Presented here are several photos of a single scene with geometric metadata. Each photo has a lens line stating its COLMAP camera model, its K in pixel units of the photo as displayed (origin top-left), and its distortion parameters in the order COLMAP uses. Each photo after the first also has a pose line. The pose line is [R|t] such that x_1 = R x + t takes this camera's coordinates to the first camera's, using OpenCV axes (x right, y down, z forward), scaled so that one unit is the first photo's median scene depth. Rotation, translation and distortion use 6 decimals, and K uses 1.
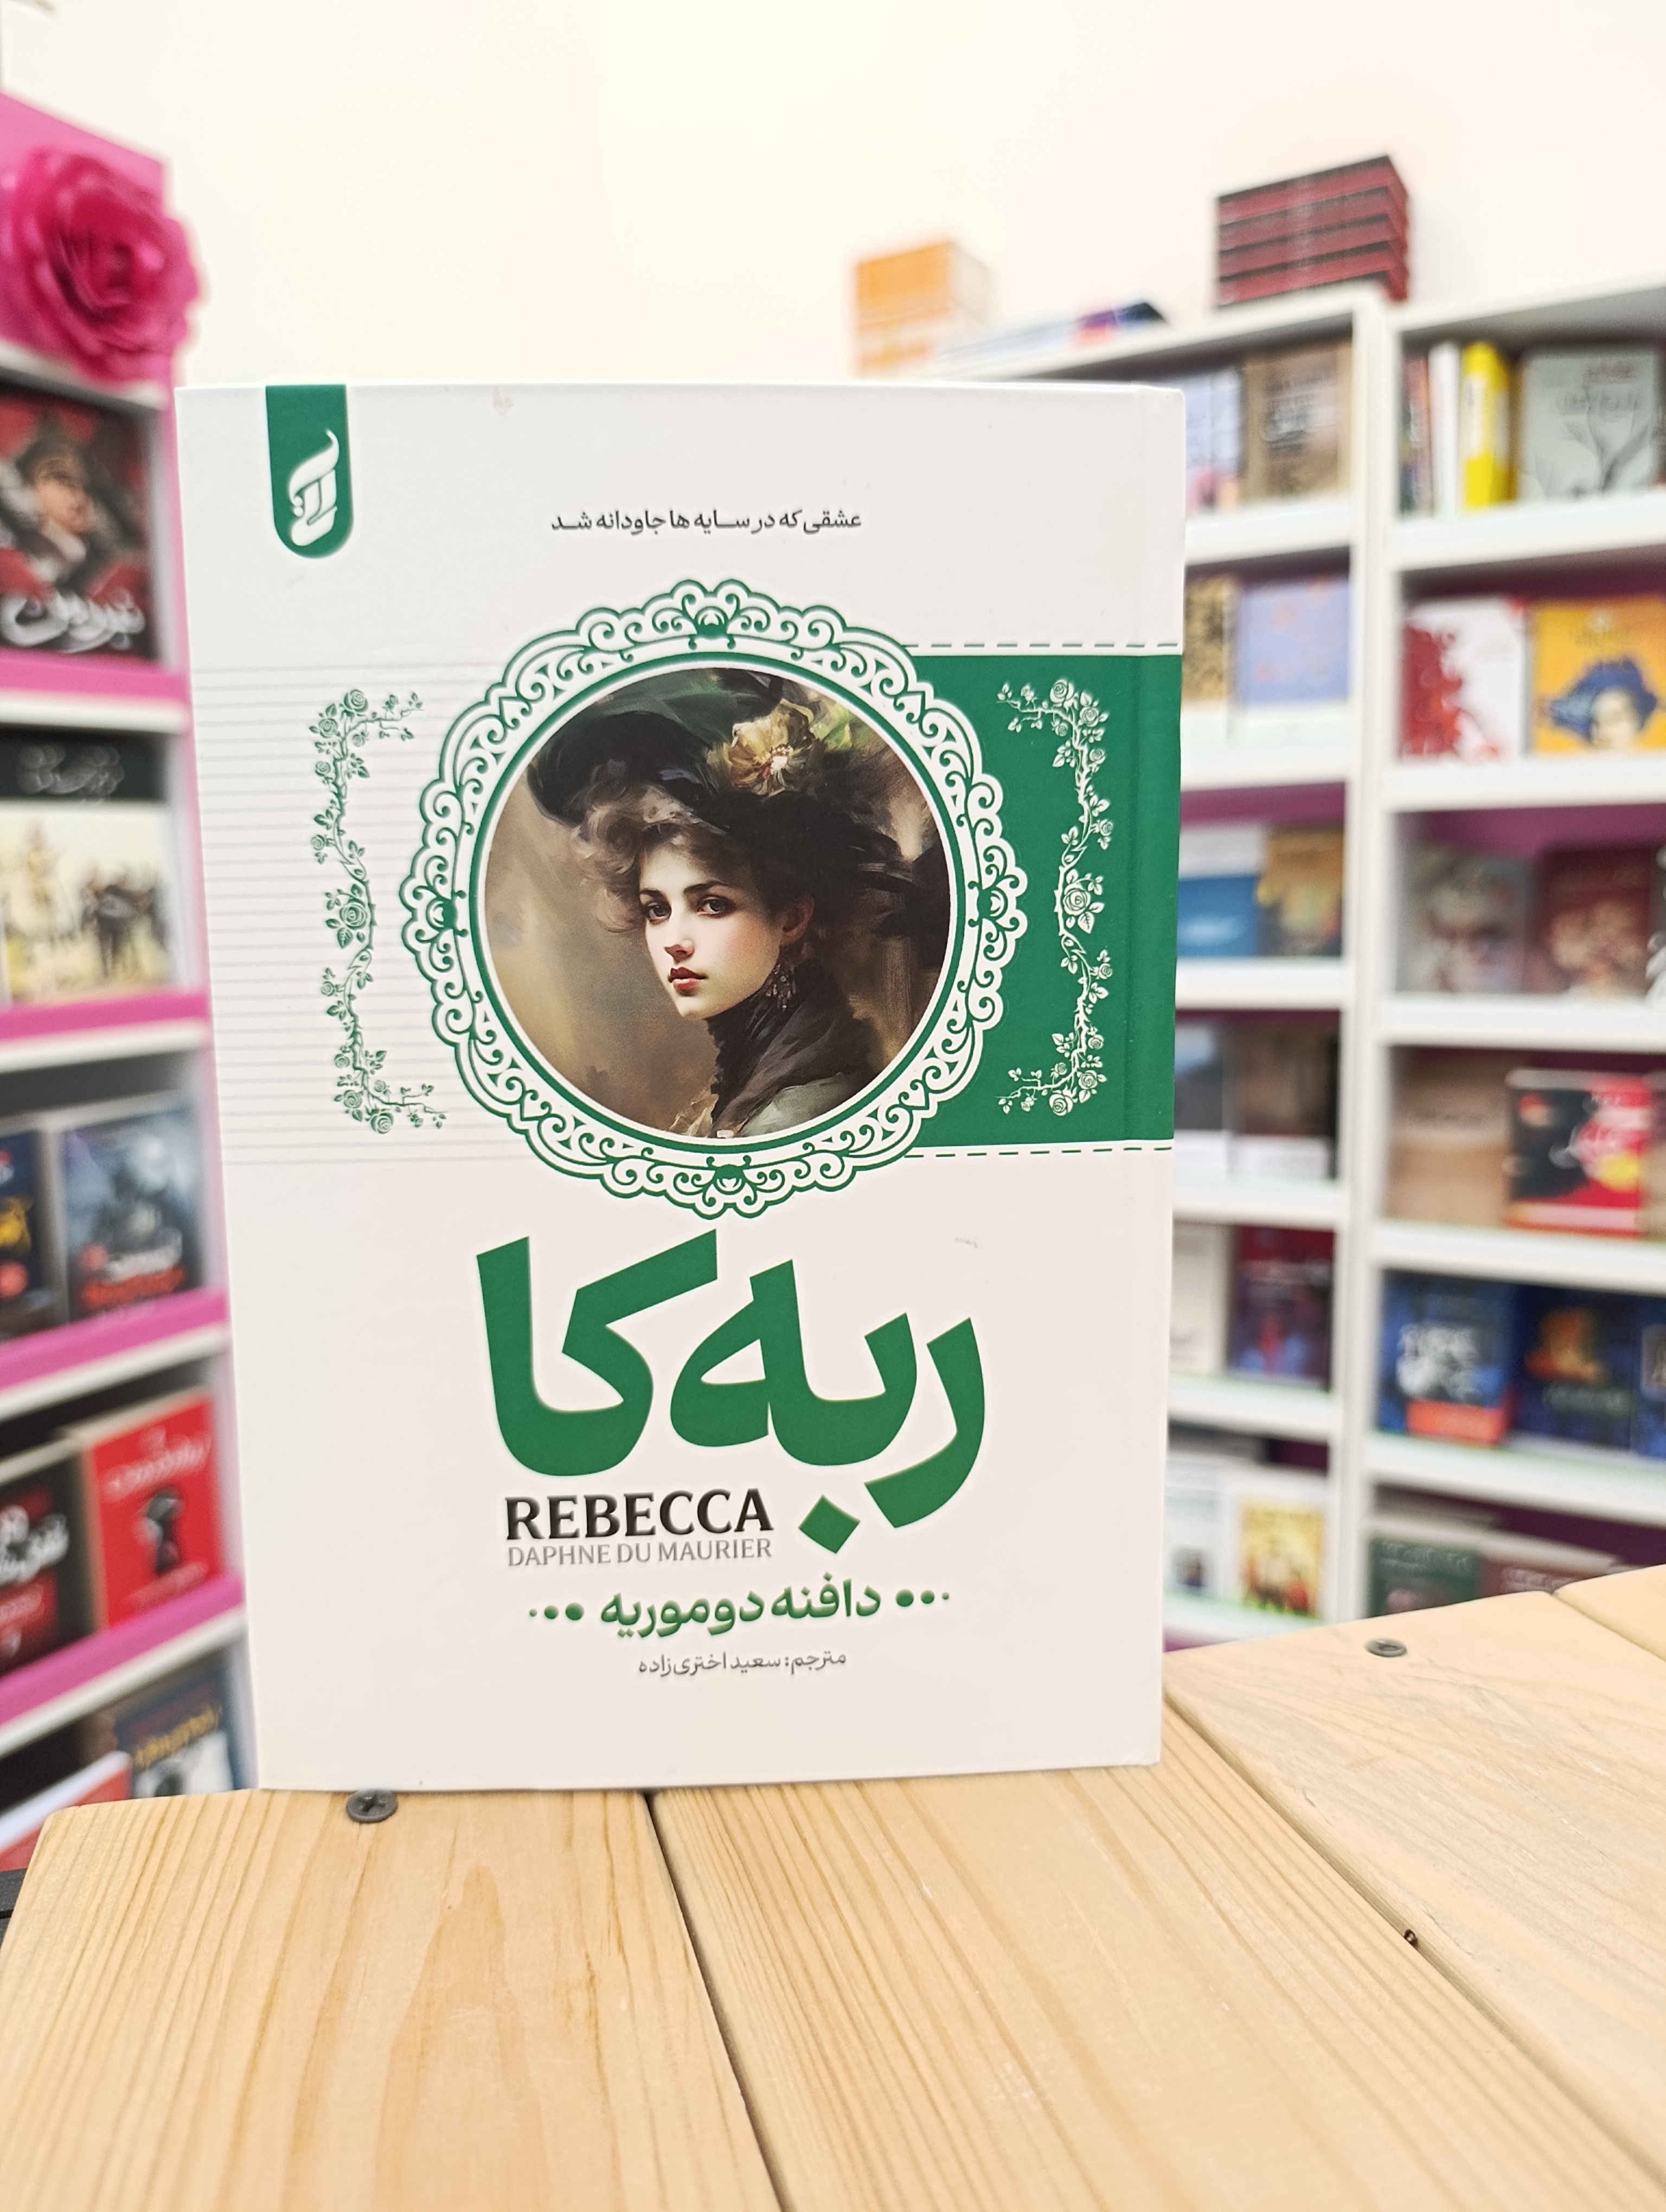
lens RADIAL K [[1597.3, 0, 833.0], [0, 1597.3, 1106.0], [0, 0, 1]] dist [-0.030592, -0.005353]
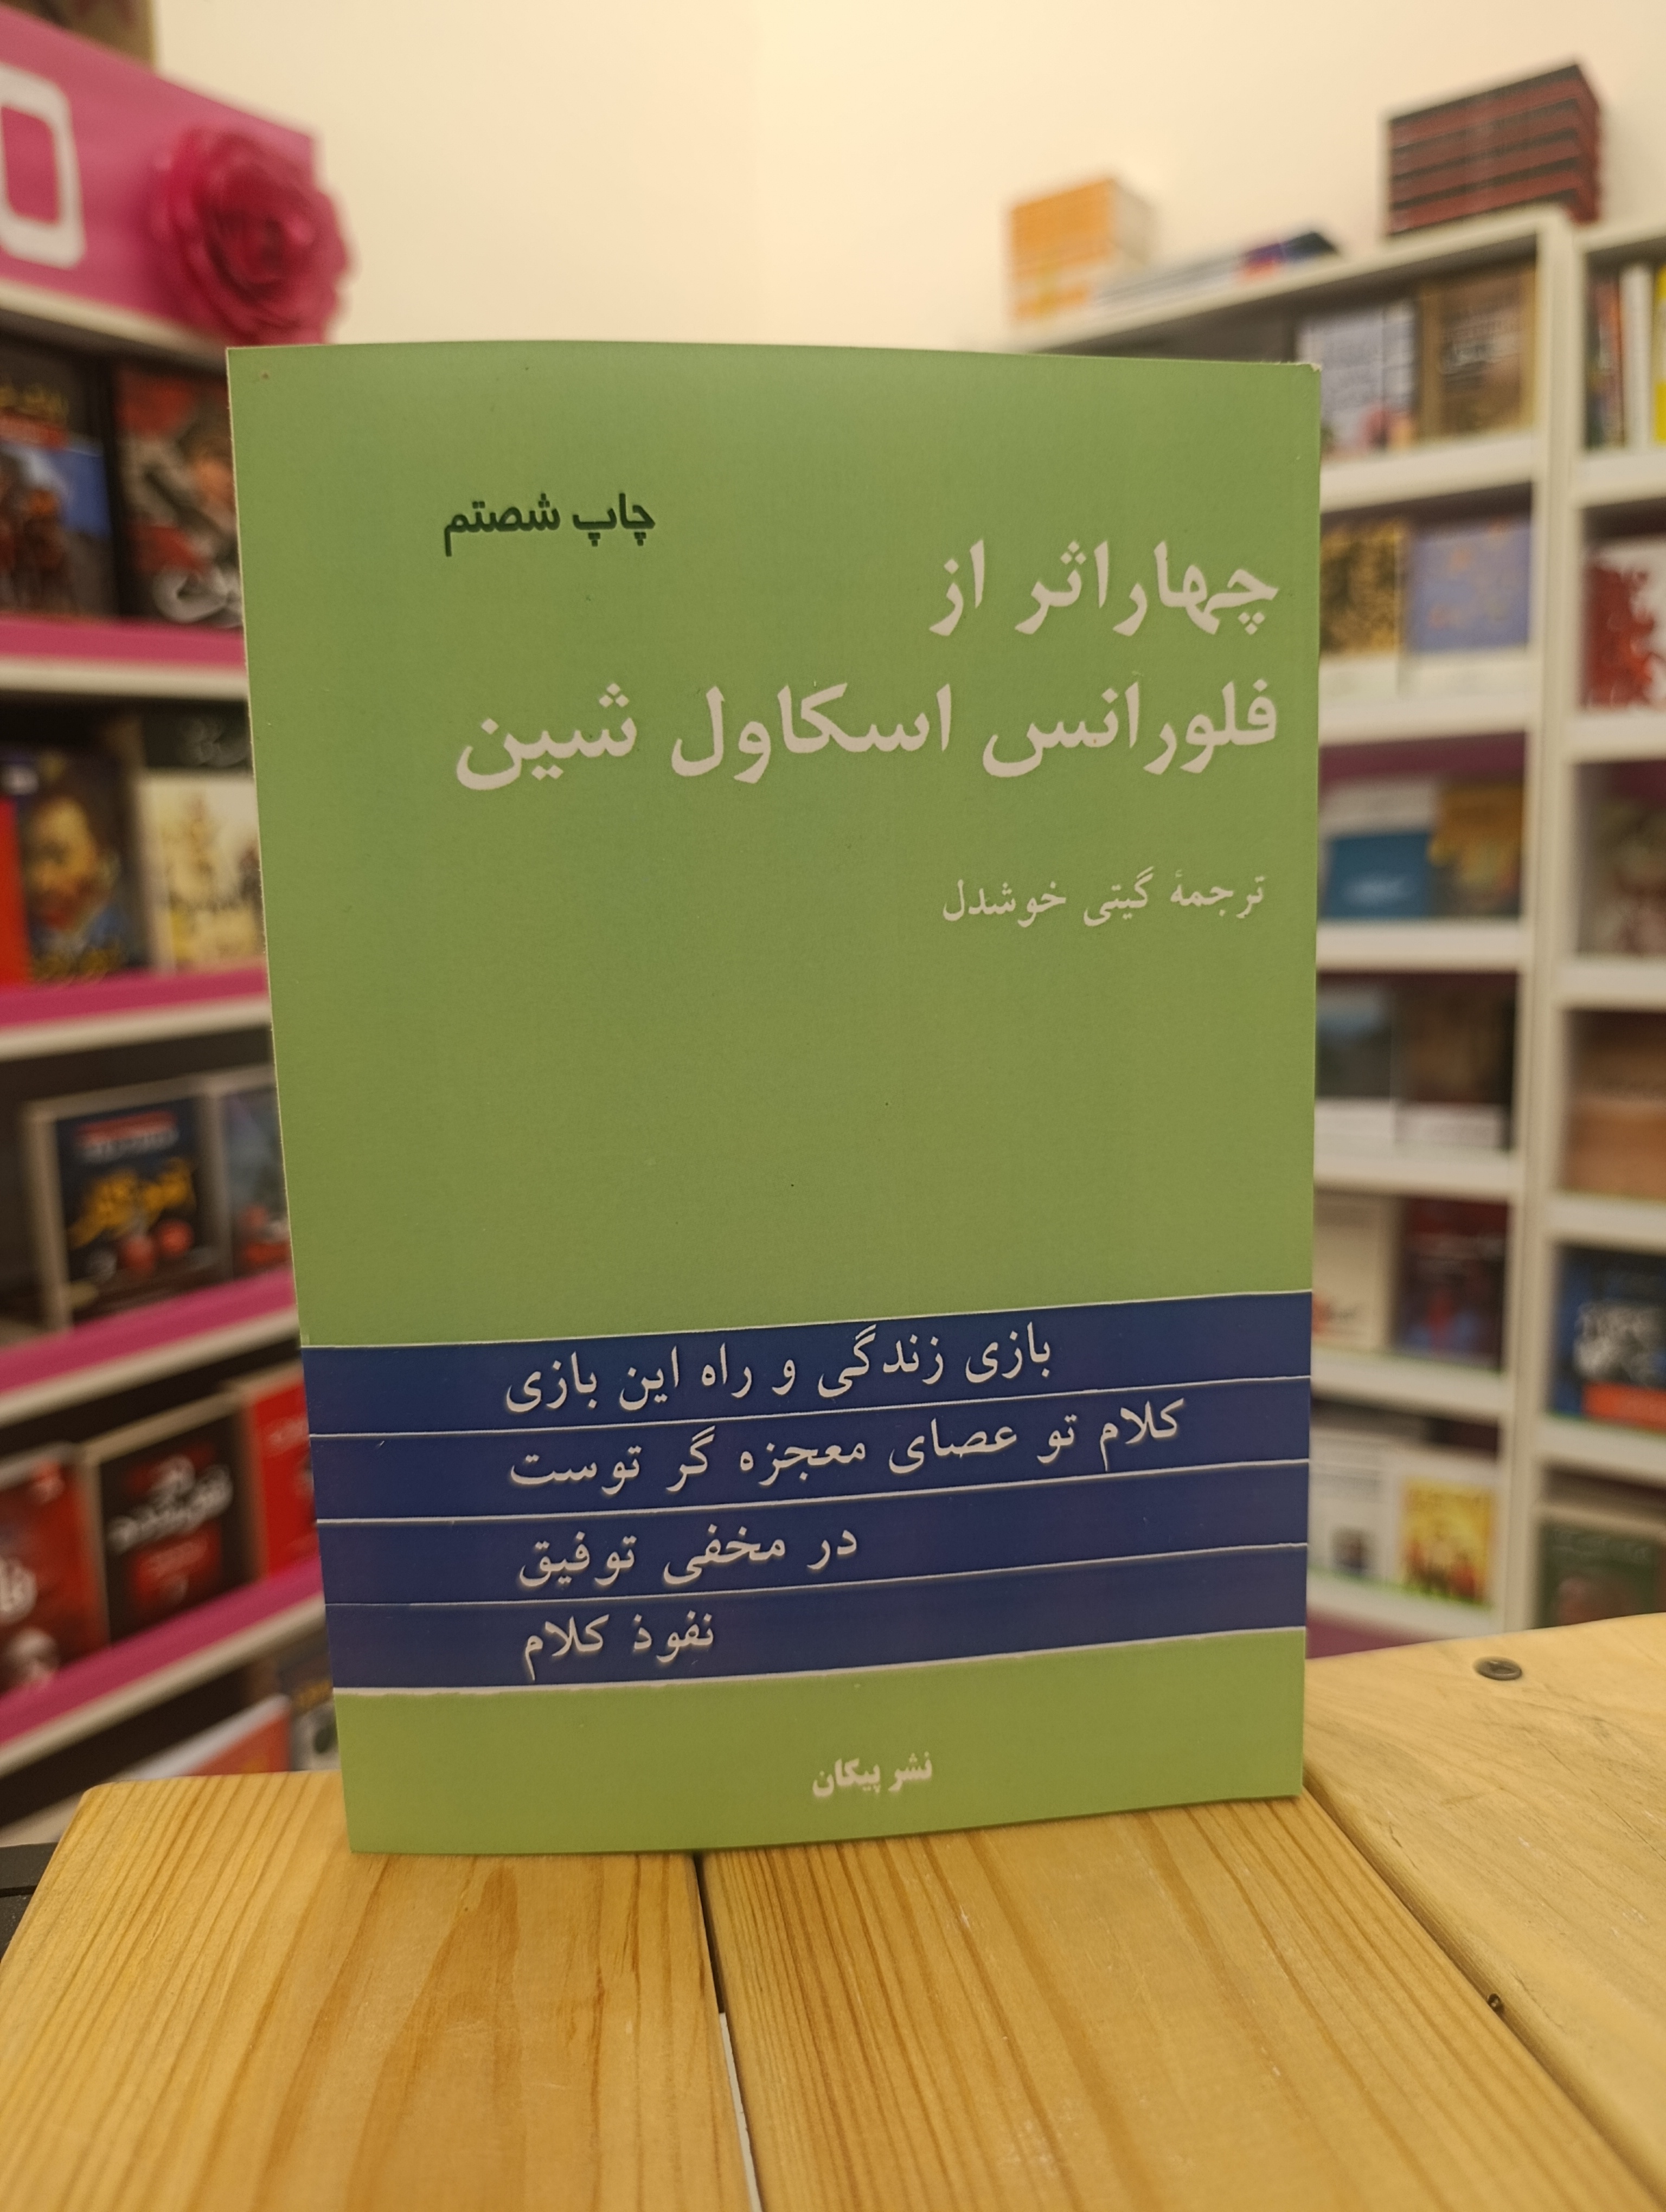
lens RADIAL K [[1598.3, 0, 833.0], [0, 1598.3, 1106.0], [0, 0, 1]] dist [-0.029081, -0.009608]
pose [[0.994668, 0.005020, -0.103010, 0.075391], [-0.002731, 0.999746, 0.022350, -0.004811], [0.103096, -0.021950, 0.994429, 0.073625]]
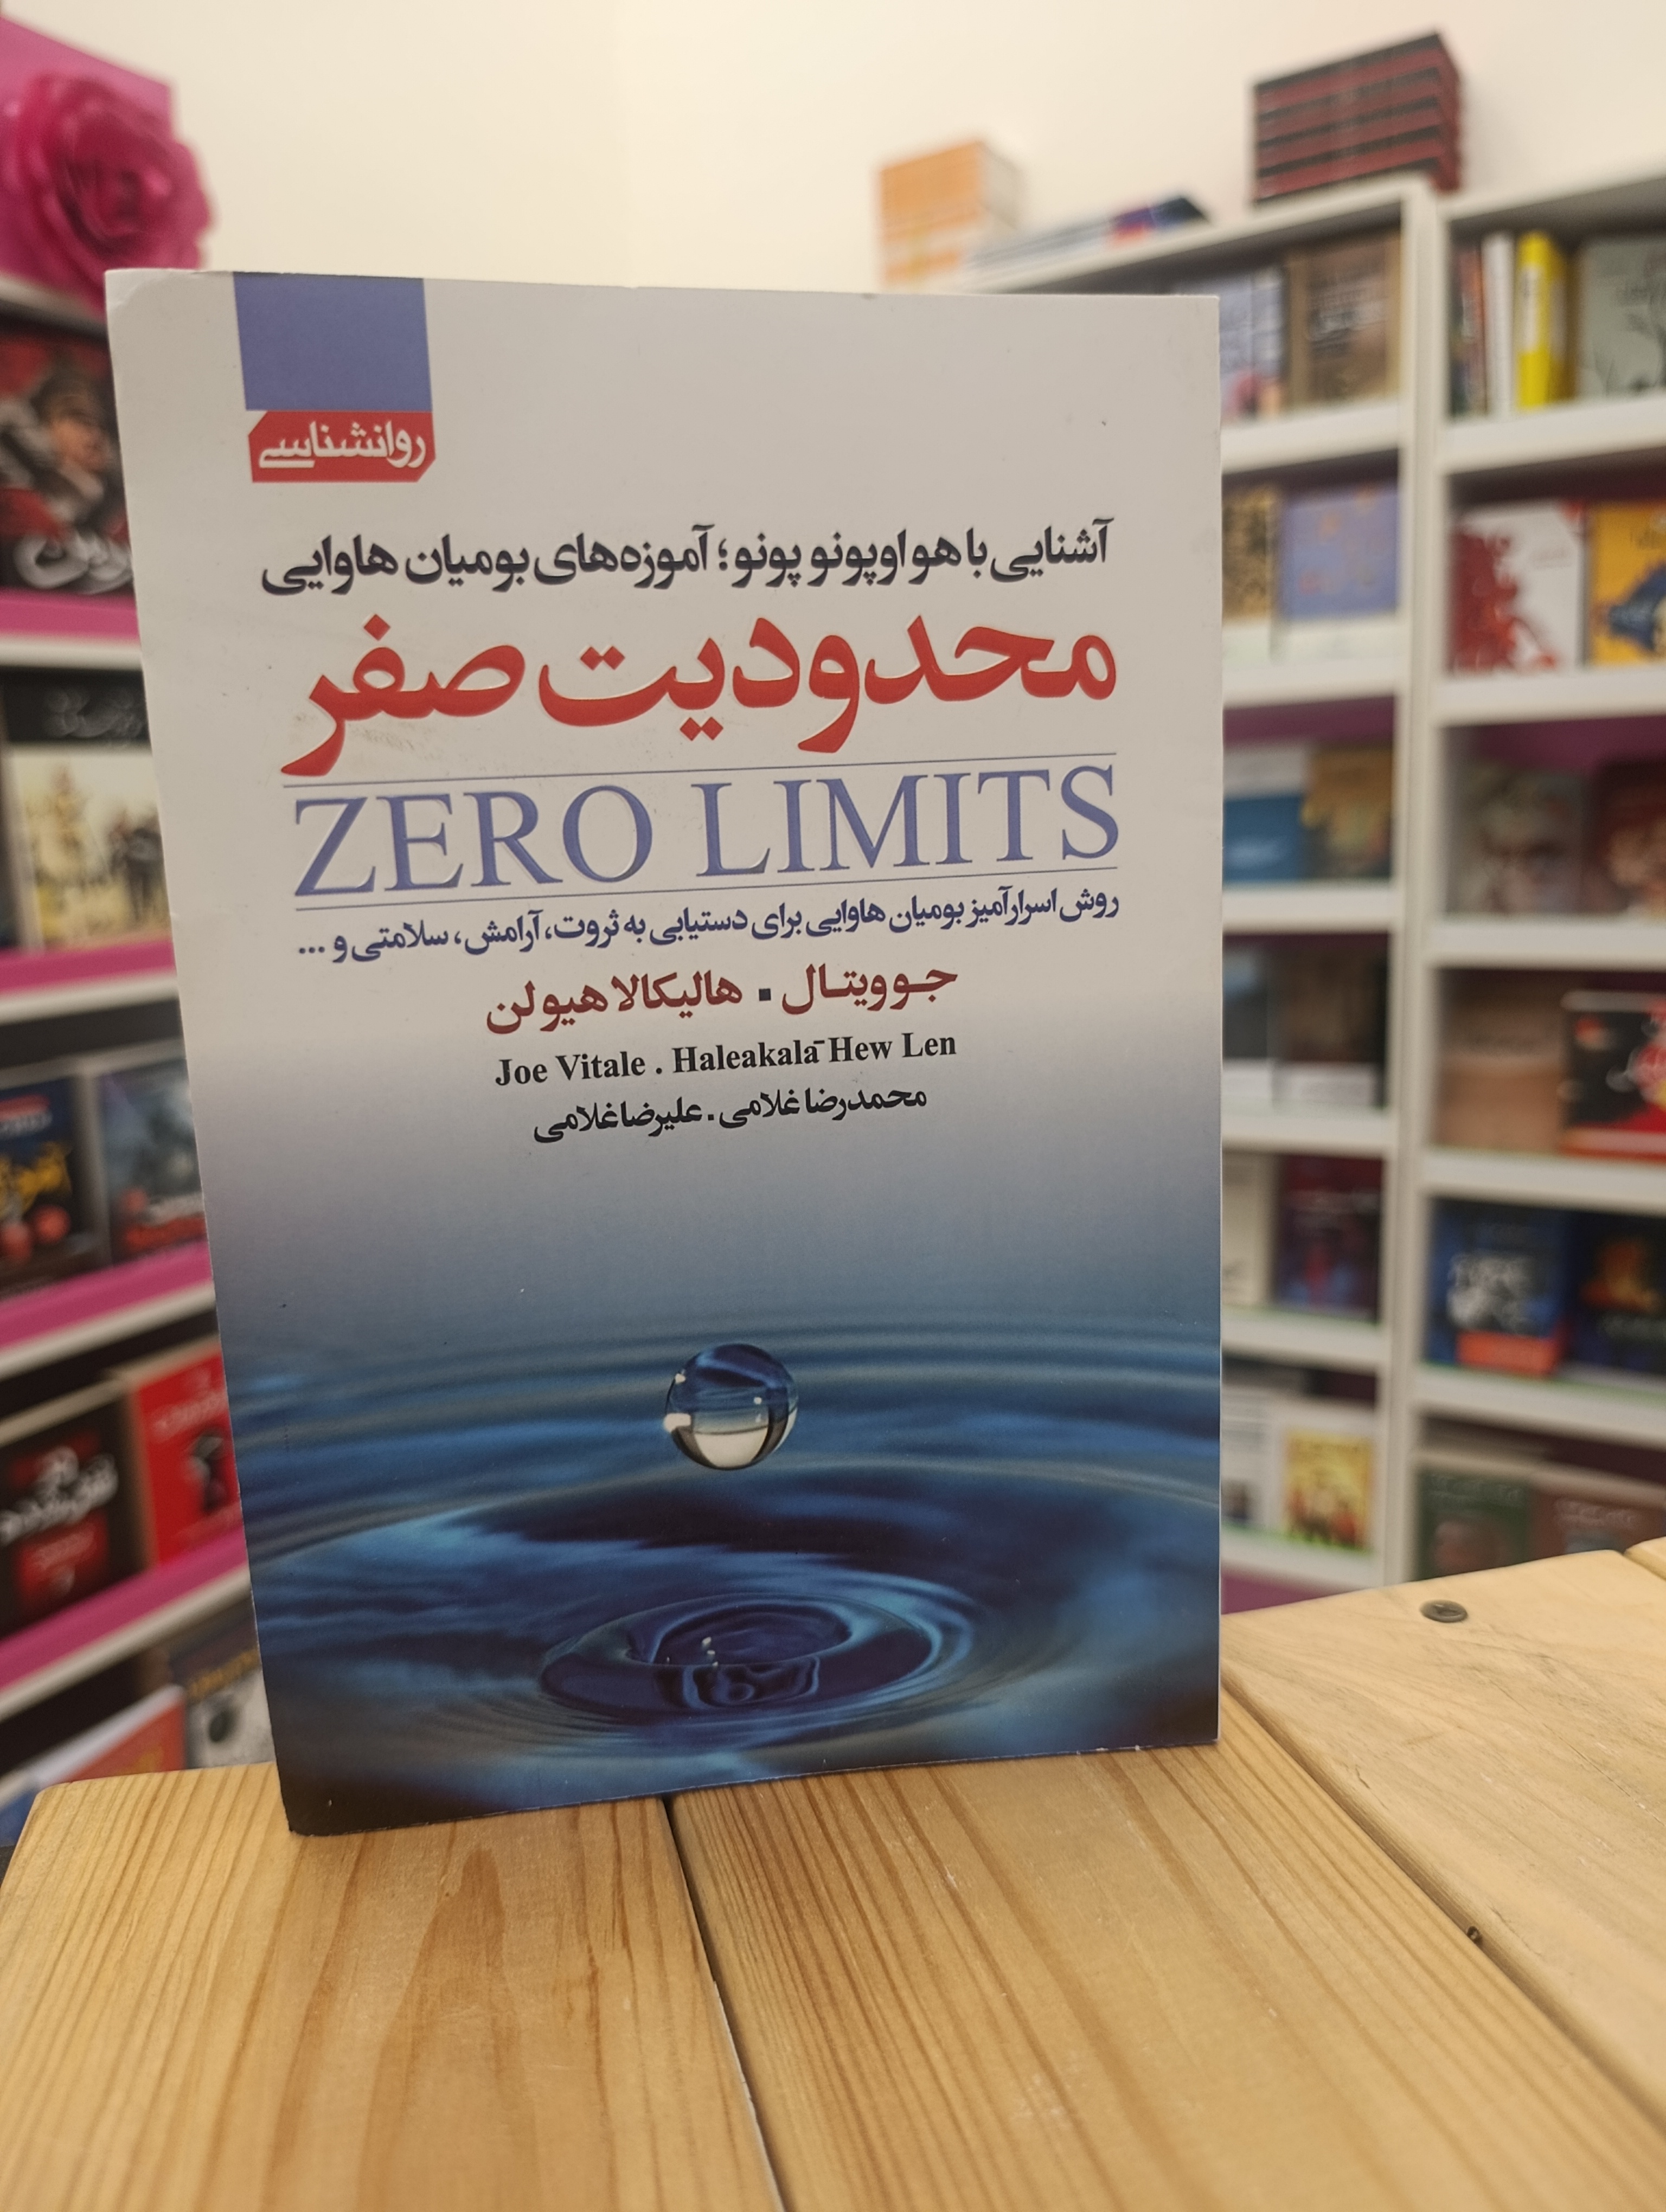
lens RADIAL K [[1599.0, 0, 807.6], [0, 1599.0, 1107.5], [0, 0, 1]] dist [-0.033978, -0.003940]
pose [[0.999067, -0.012763, -0.041267, 0.018633], [0.014525, 0.998984, 0.042671, -0.002997], [0.040680, -0.043230, 0.998237, 0.078901]]
